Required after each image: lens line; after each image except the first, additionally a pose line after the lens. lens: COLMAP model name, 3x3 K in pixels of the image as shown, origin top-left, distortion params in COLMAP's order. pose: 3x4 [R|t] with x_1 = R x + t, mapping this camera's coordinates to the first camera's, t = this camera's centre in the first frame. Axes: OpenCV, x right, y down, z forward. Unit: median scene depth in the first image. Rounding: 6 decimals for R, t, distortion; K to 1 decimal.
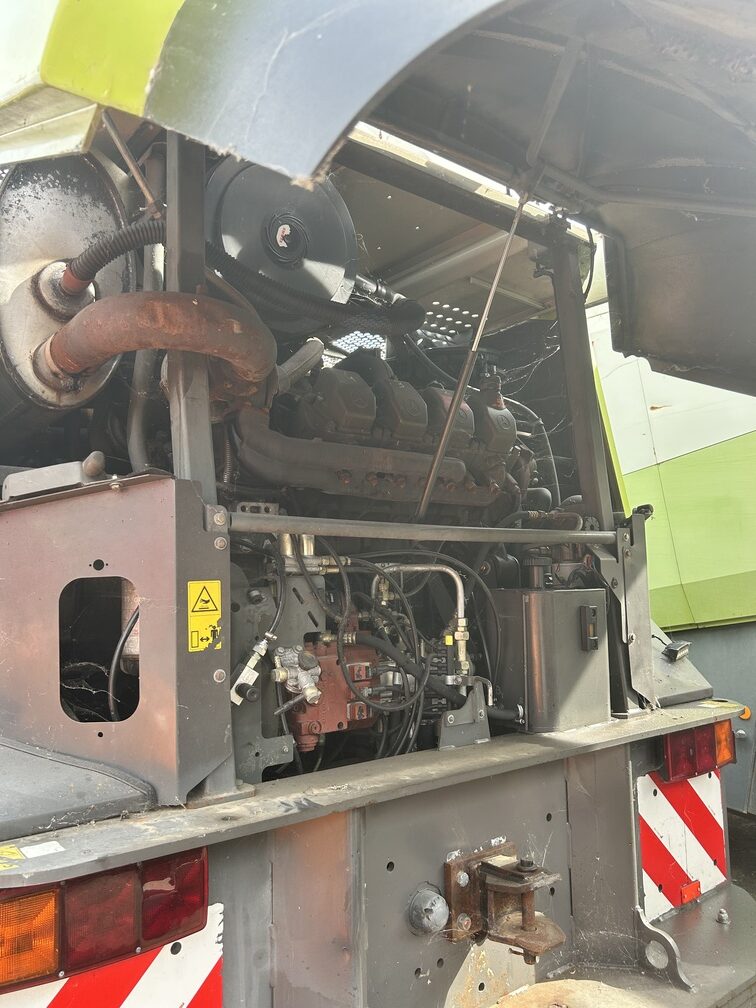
lens RADIAL K [[757.0, 0, 365.8], [0, 757.0, 515.4], [0, 0, 1]] dist [0.001248, -0.002374]
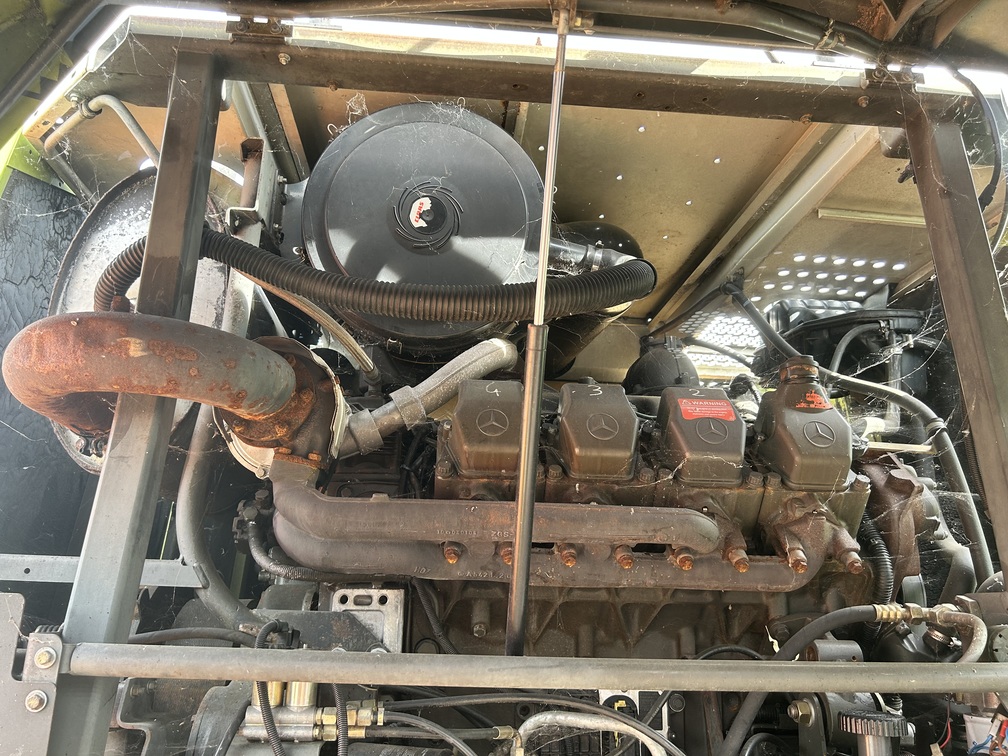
lens RADIAL K [[758.7, 0, 504.0], [0, 758.7, 378.0], [0, 0, 1]] dist [0.062844, -0.075890]
pose [[0.837163, -0.122181, -0.533133, 0.335292], [0.014340, 0.979298, -0.201914, -0.060366], [0.546766, 0.161390, 0.821584, 0.460447]]
